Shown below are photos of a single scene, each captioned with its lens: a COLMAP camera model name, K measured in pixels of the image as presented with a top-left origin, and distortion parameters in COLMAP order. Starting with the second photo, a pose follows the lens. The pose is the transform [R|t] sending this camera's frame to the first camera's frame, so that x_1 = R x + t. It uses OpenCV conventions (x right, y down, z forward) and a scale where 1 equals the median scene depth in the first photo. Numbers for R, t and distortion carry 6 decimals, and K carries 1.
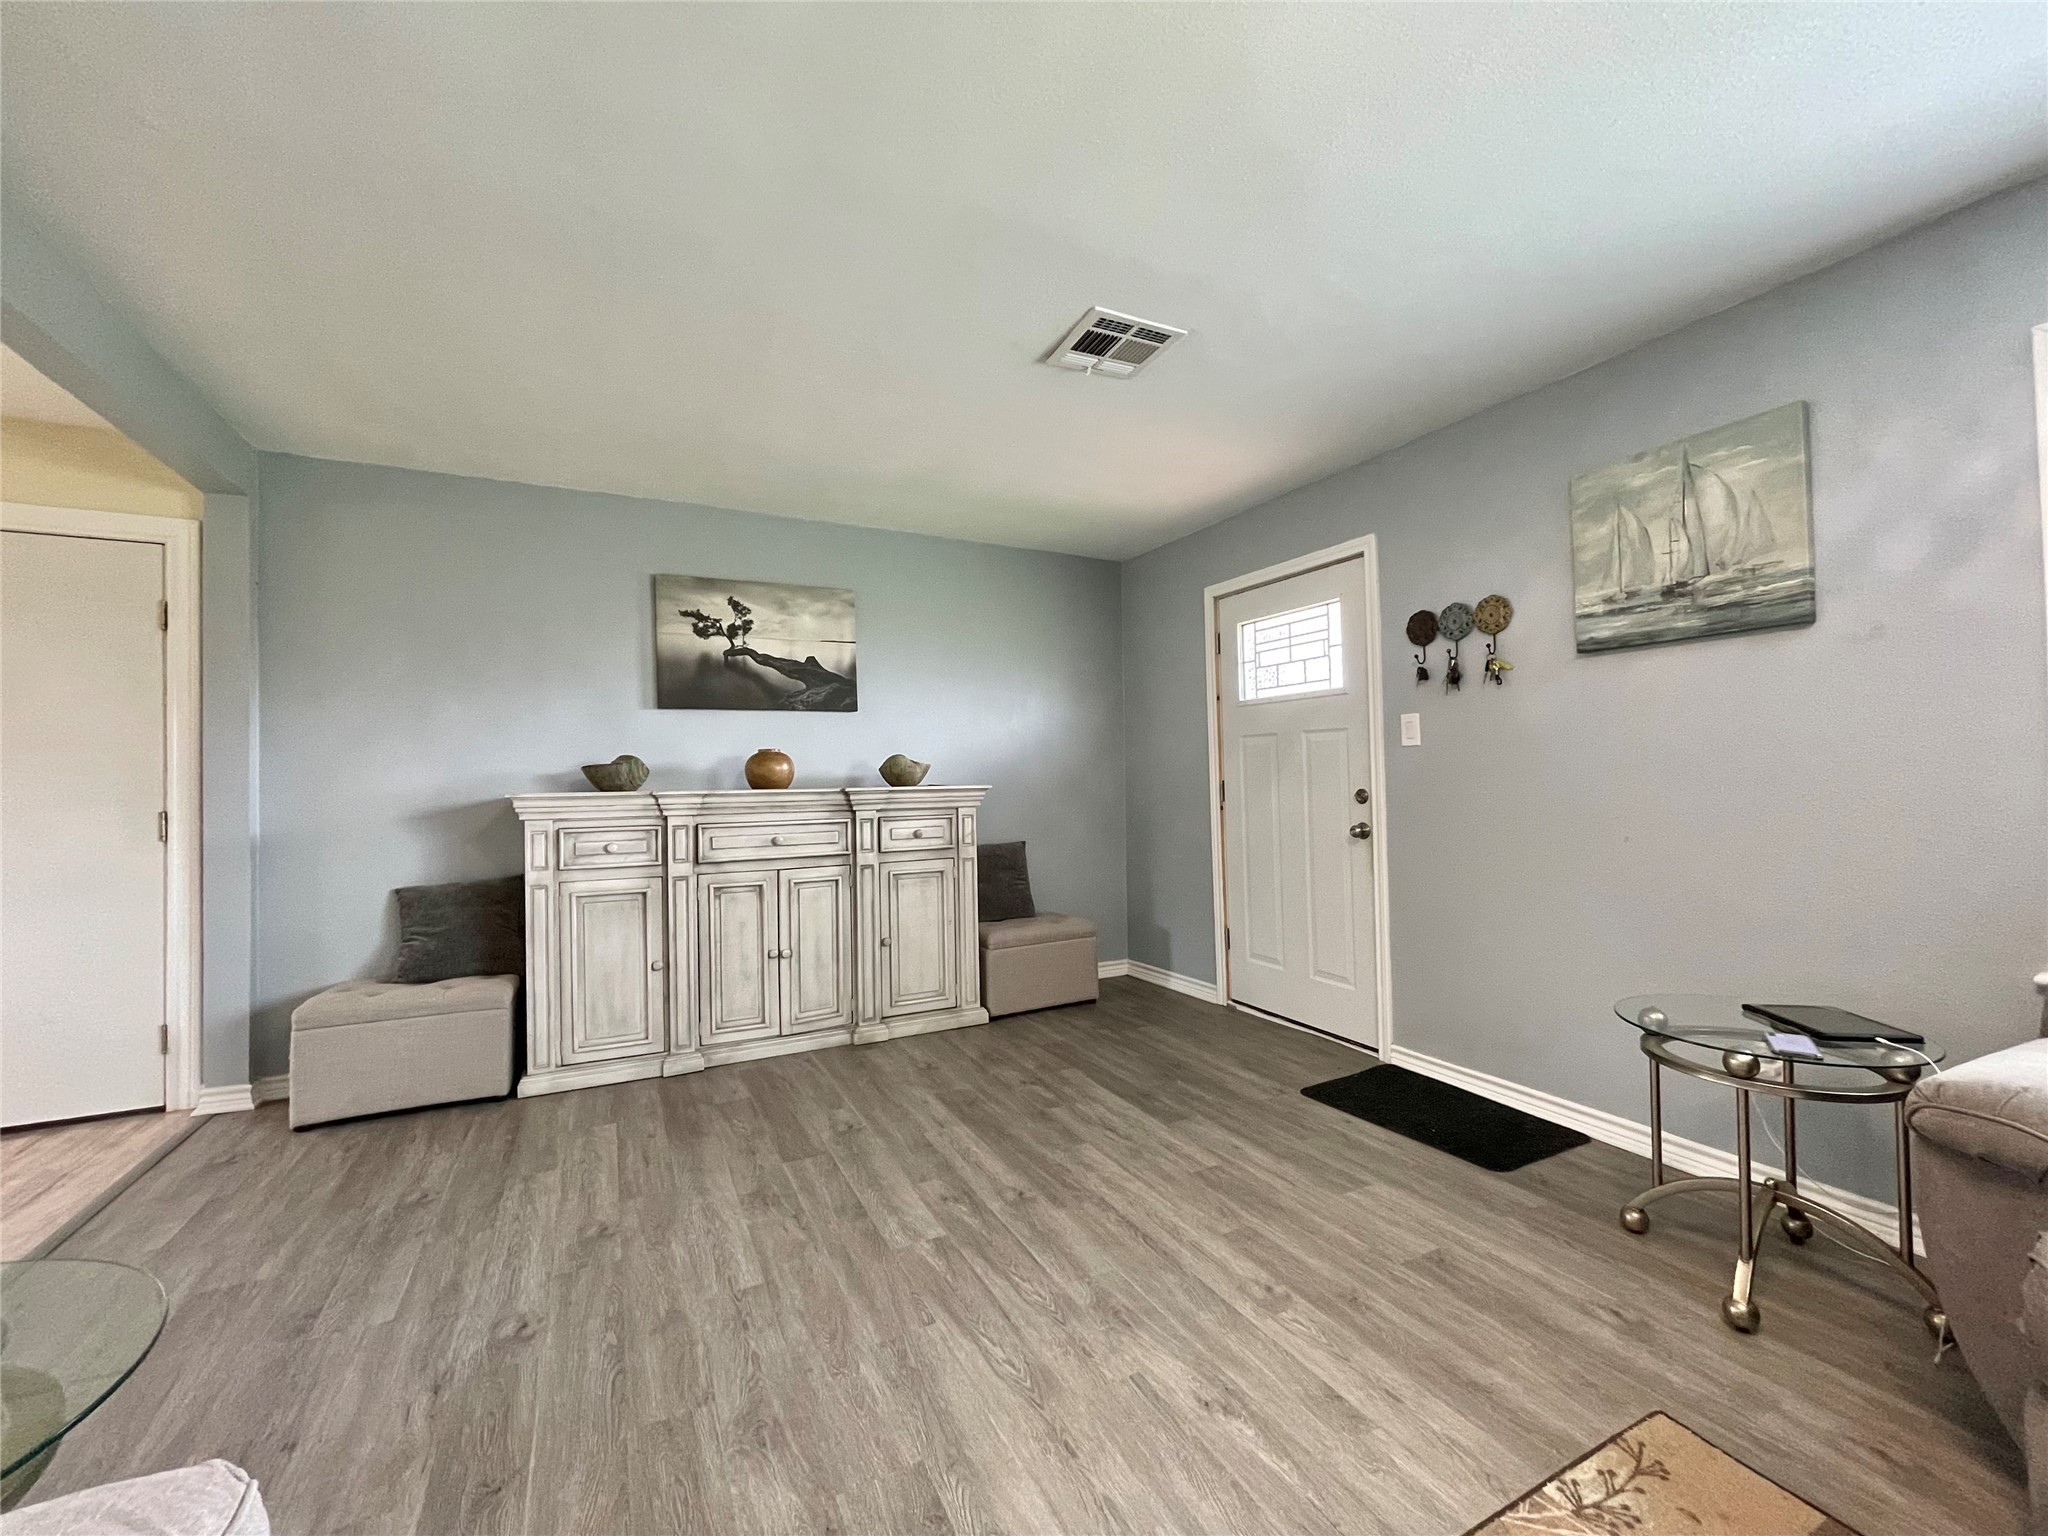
lens RADIAL K [[823.3, 0, 1024.0], [0, 823.3, 768.0], [0, 0, 1]] dist [0.000360, -0.000081]
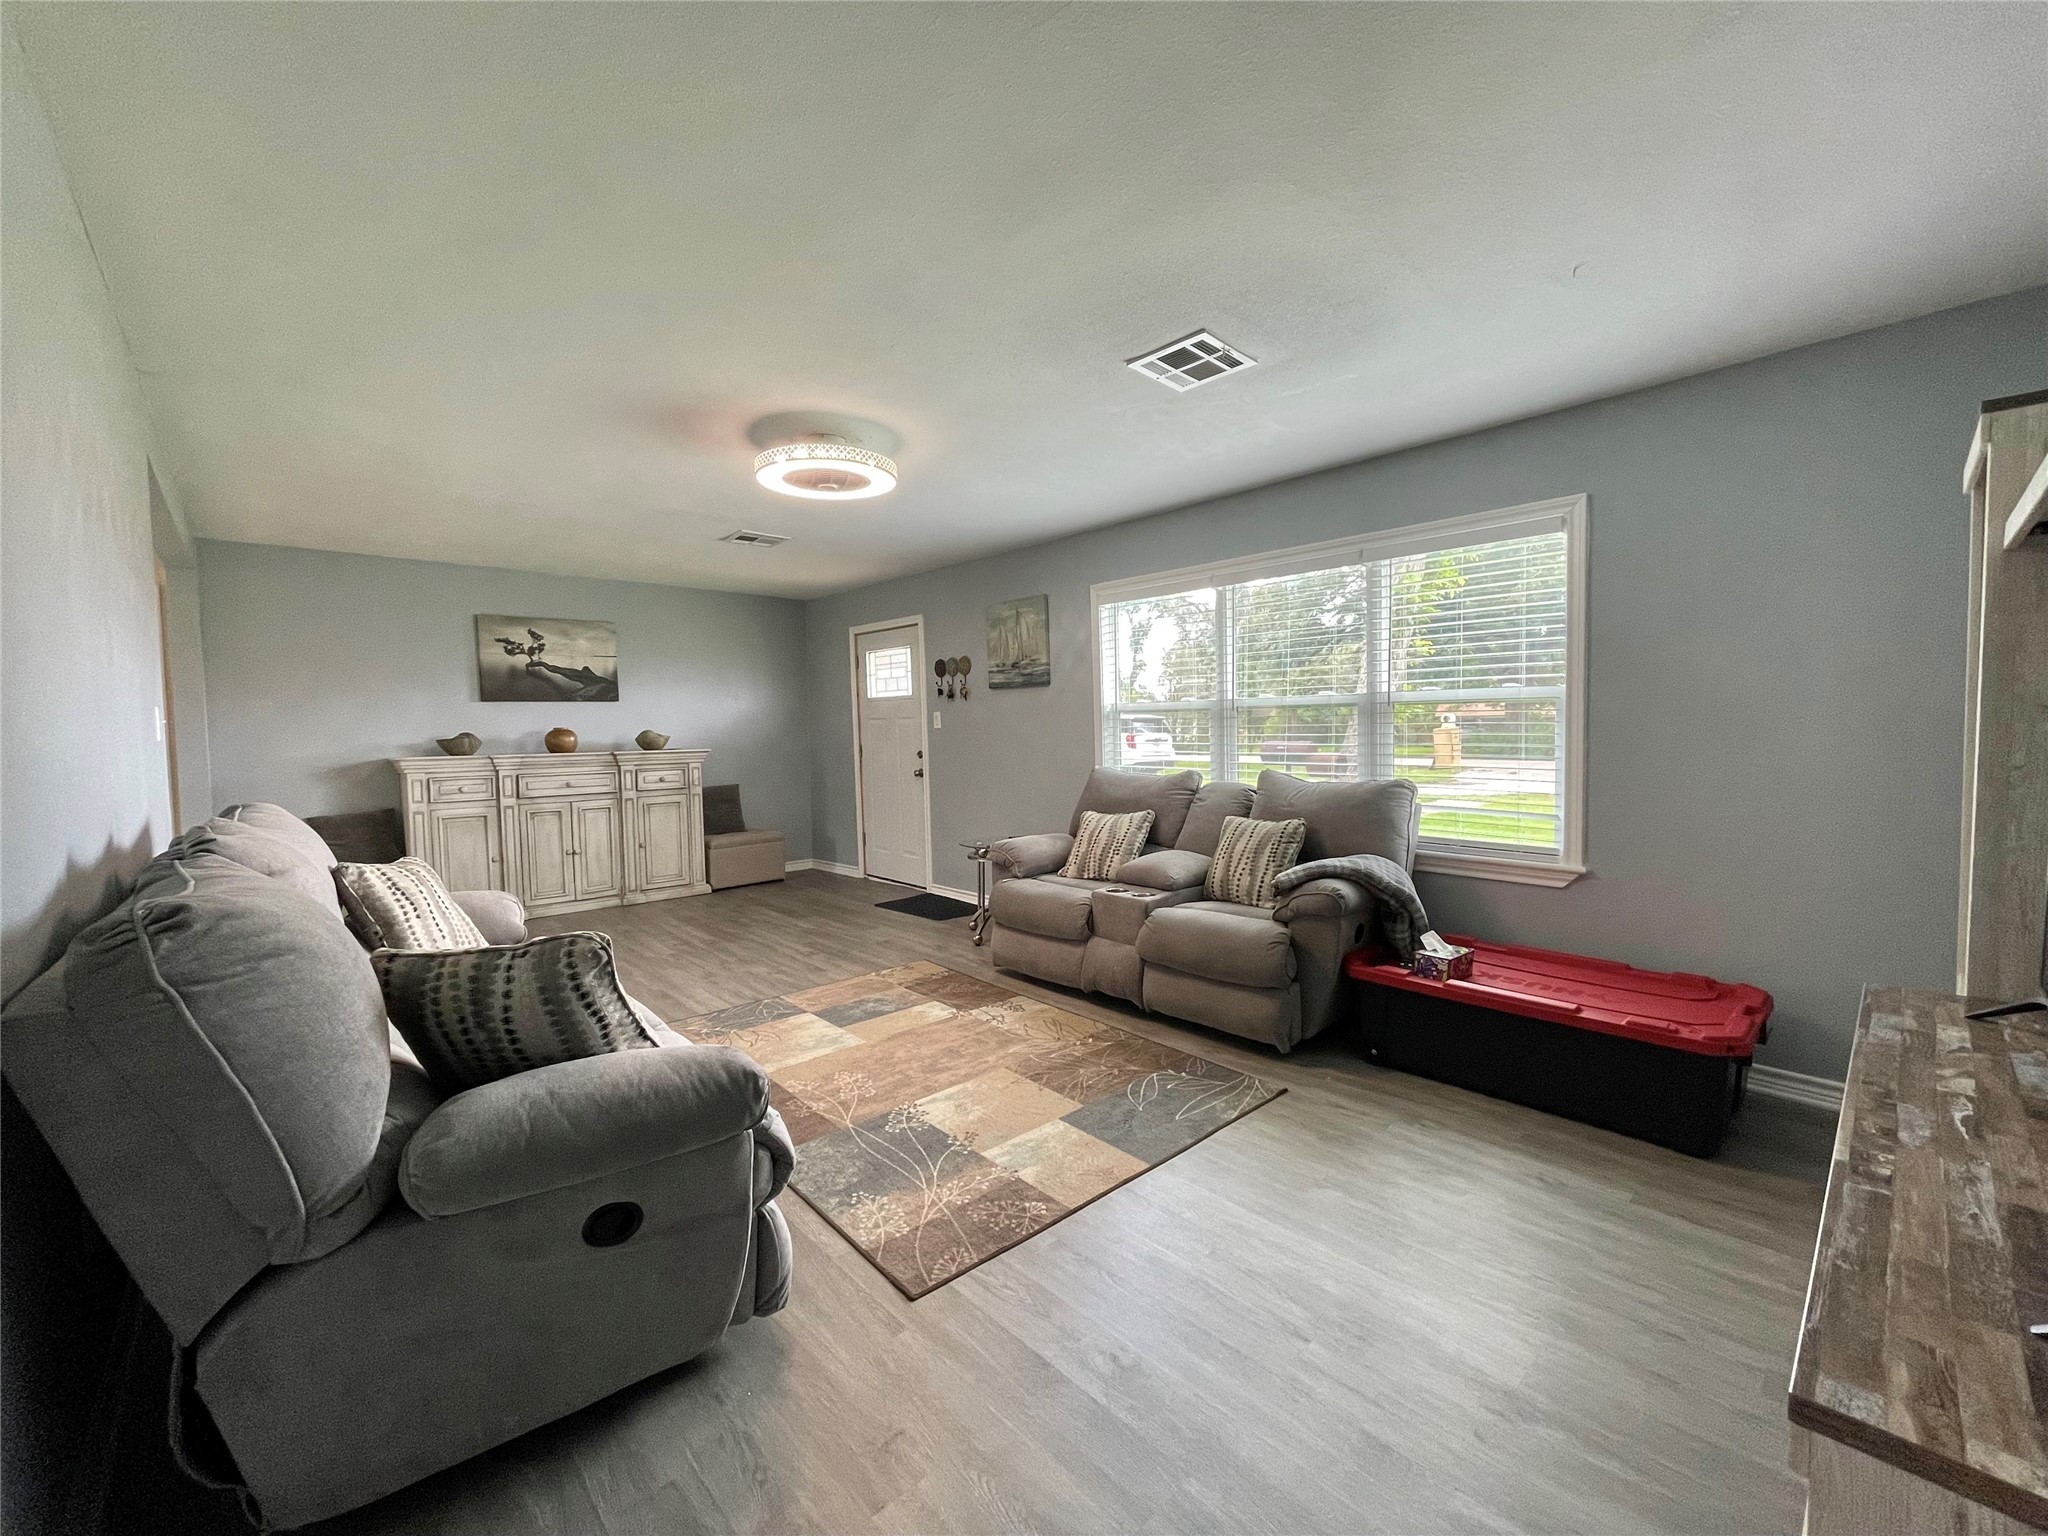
lens RADIAL K [[826.8, 0, 1034.9], [0, 826.8, 767.0], [0, 0, 1]] dist [-0.014493, -0.000268]
pose [[0.960160, -0.011756, 0.279205, 0.129742], [-0.004063, 0.998422, 0.056011, -0.040405], [-0.279422, -0.054914, 0.958597, -0.808151]]
